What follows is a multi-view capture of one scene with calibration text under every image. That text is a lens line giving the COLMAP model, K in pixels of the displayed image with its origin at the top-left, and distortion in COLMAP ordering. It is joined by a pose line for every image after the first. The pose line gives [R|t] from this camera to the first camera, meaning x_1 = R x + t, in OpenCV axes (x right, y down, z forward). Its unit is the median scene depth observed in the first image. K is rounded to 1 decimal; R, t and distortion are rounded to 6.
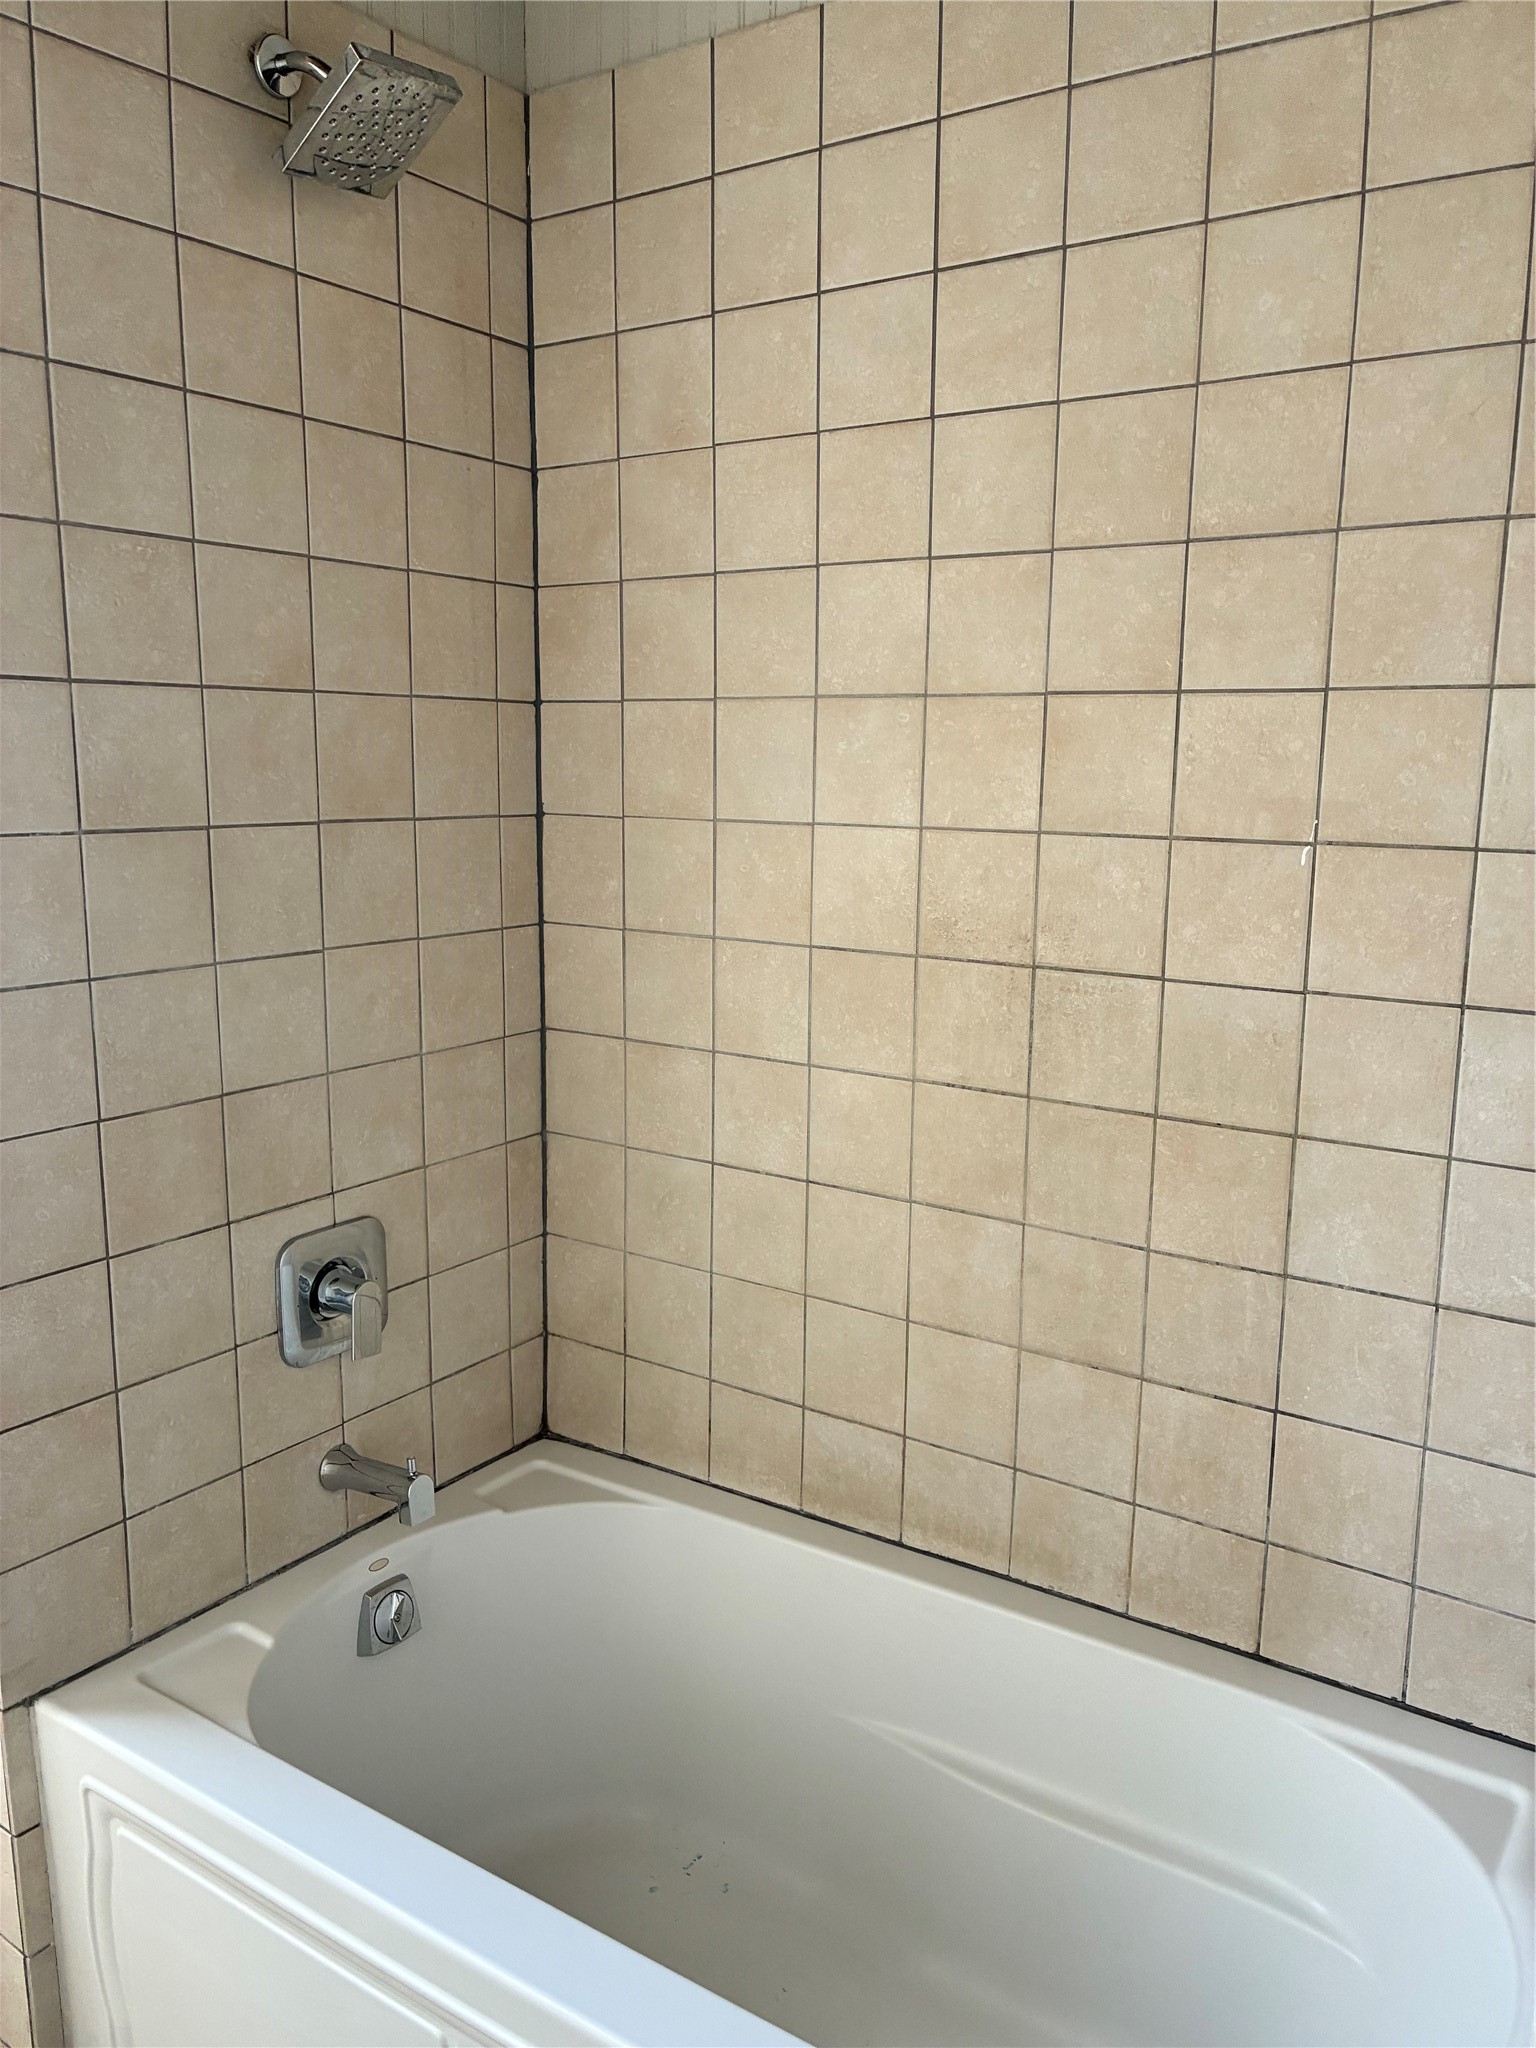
lens RADIAL K [[1558.1, 0, 770.7], [0, 1558.1, 1026.1], [0, 0, 1]] dist [0.026942, -0.015434]
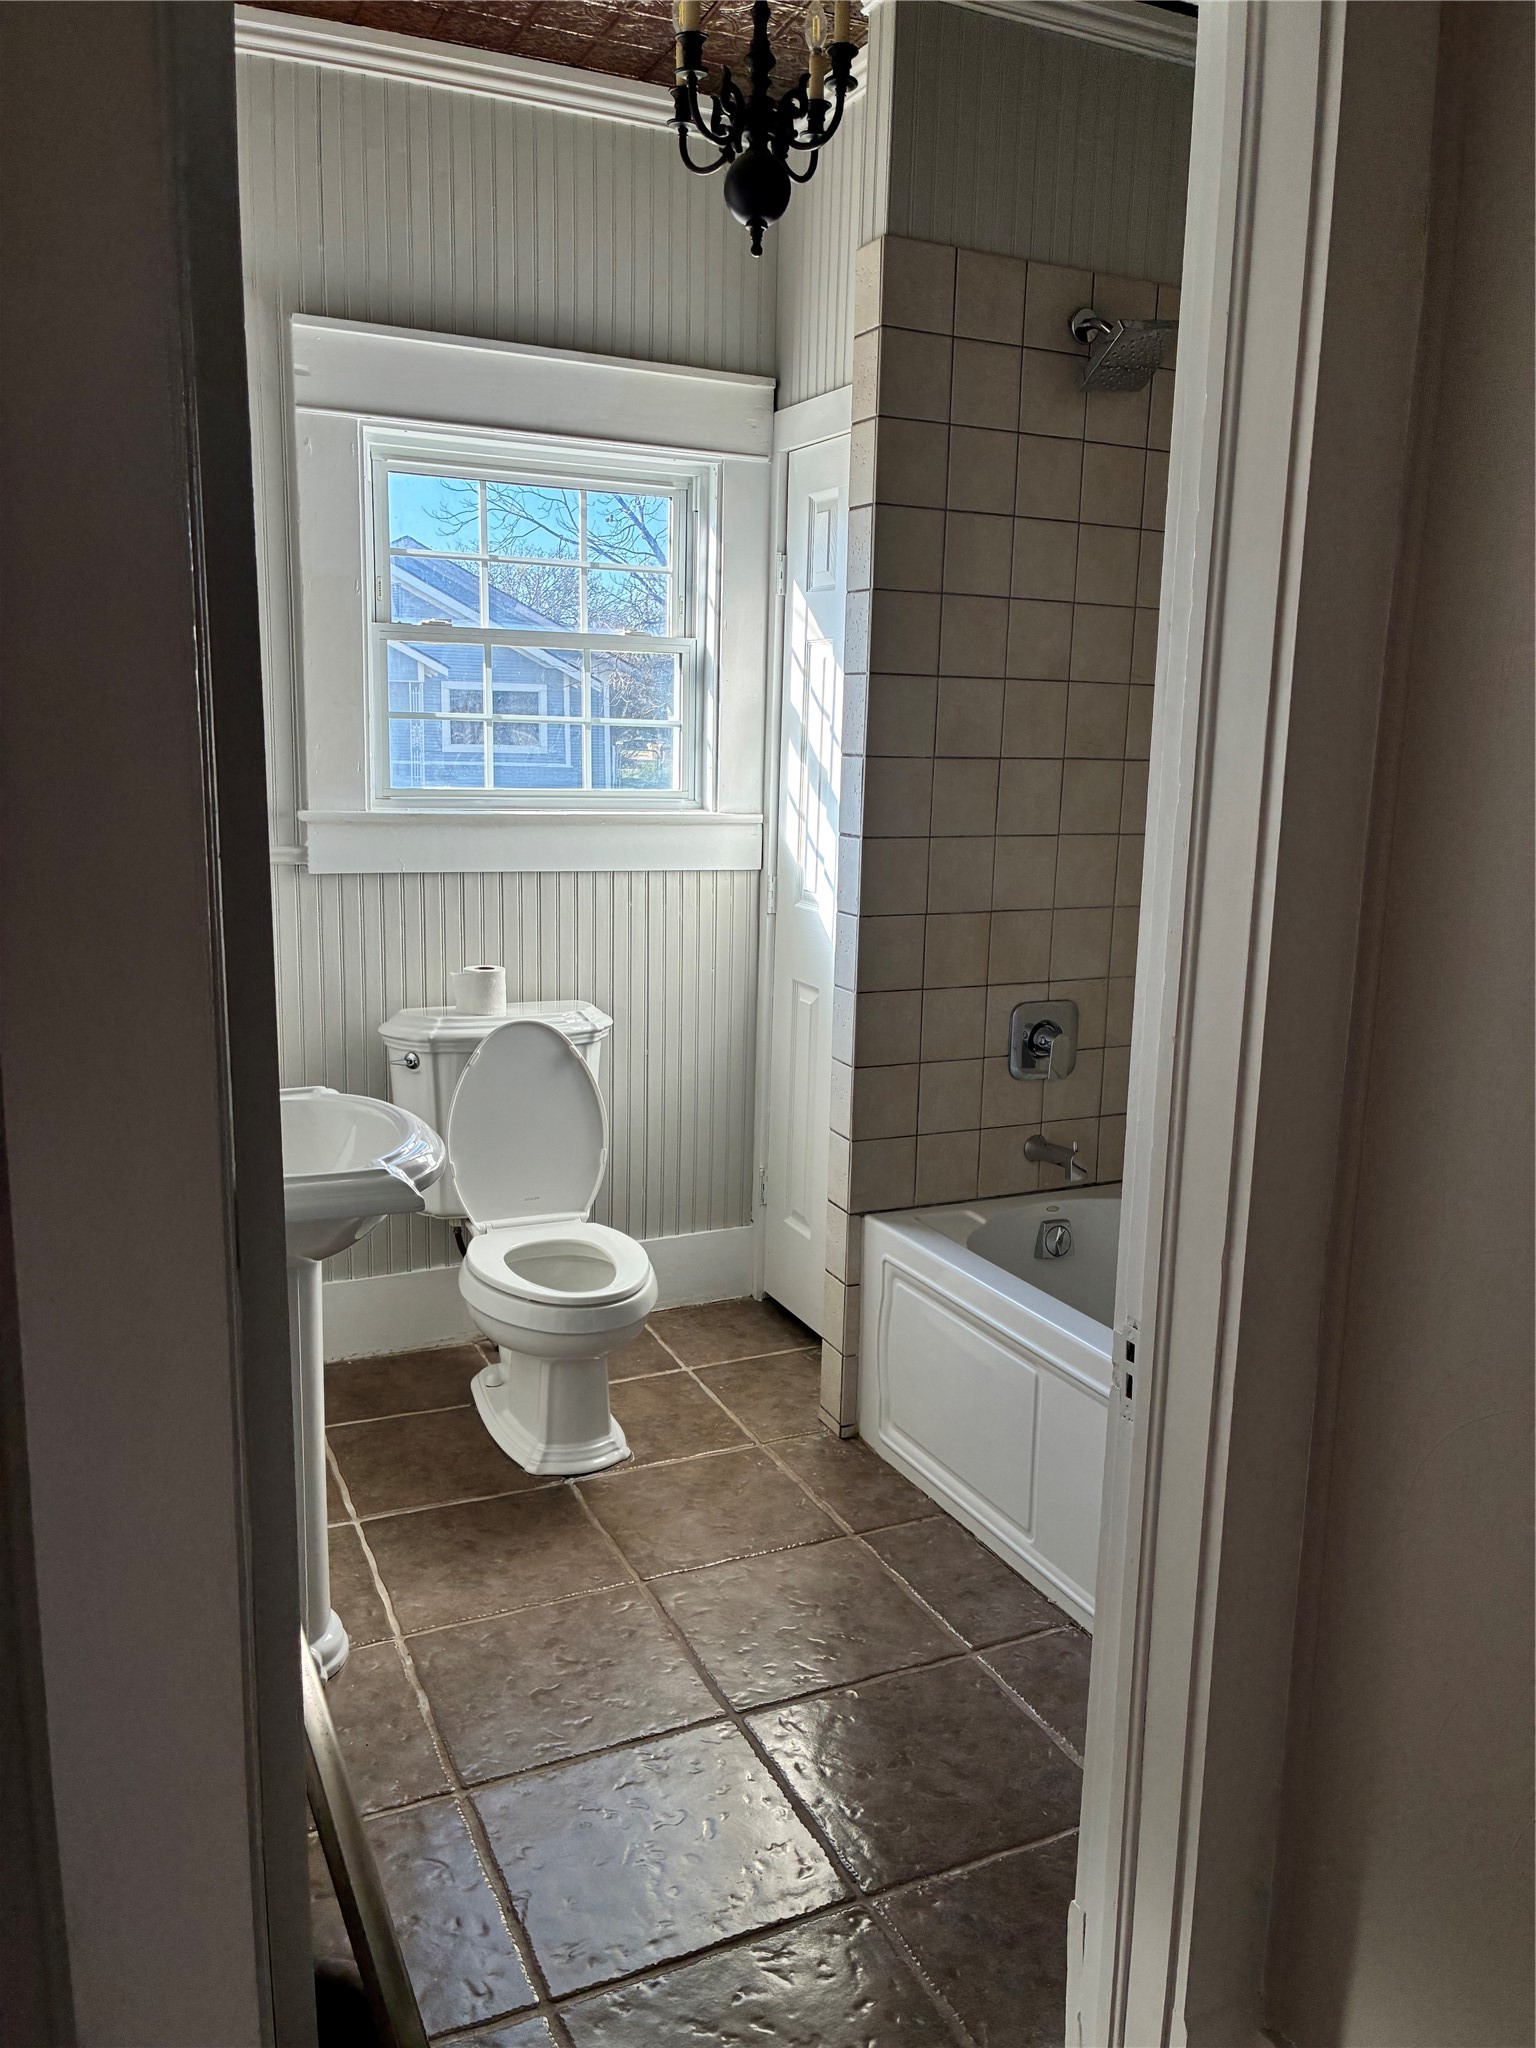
lens RADIAL K [[1558.1, 0, 765.1], [0, 1558.1, 1021.8], [0, 0, 1]] dist [0.026942, -0.015434]
pose [[0.866605, 0.112198, -0.486217, 0.279353], [-0.101186, 0.993663, 0.048948, 0.100577], [0.488628, 0.006779, 0.872466, -0.620202]]
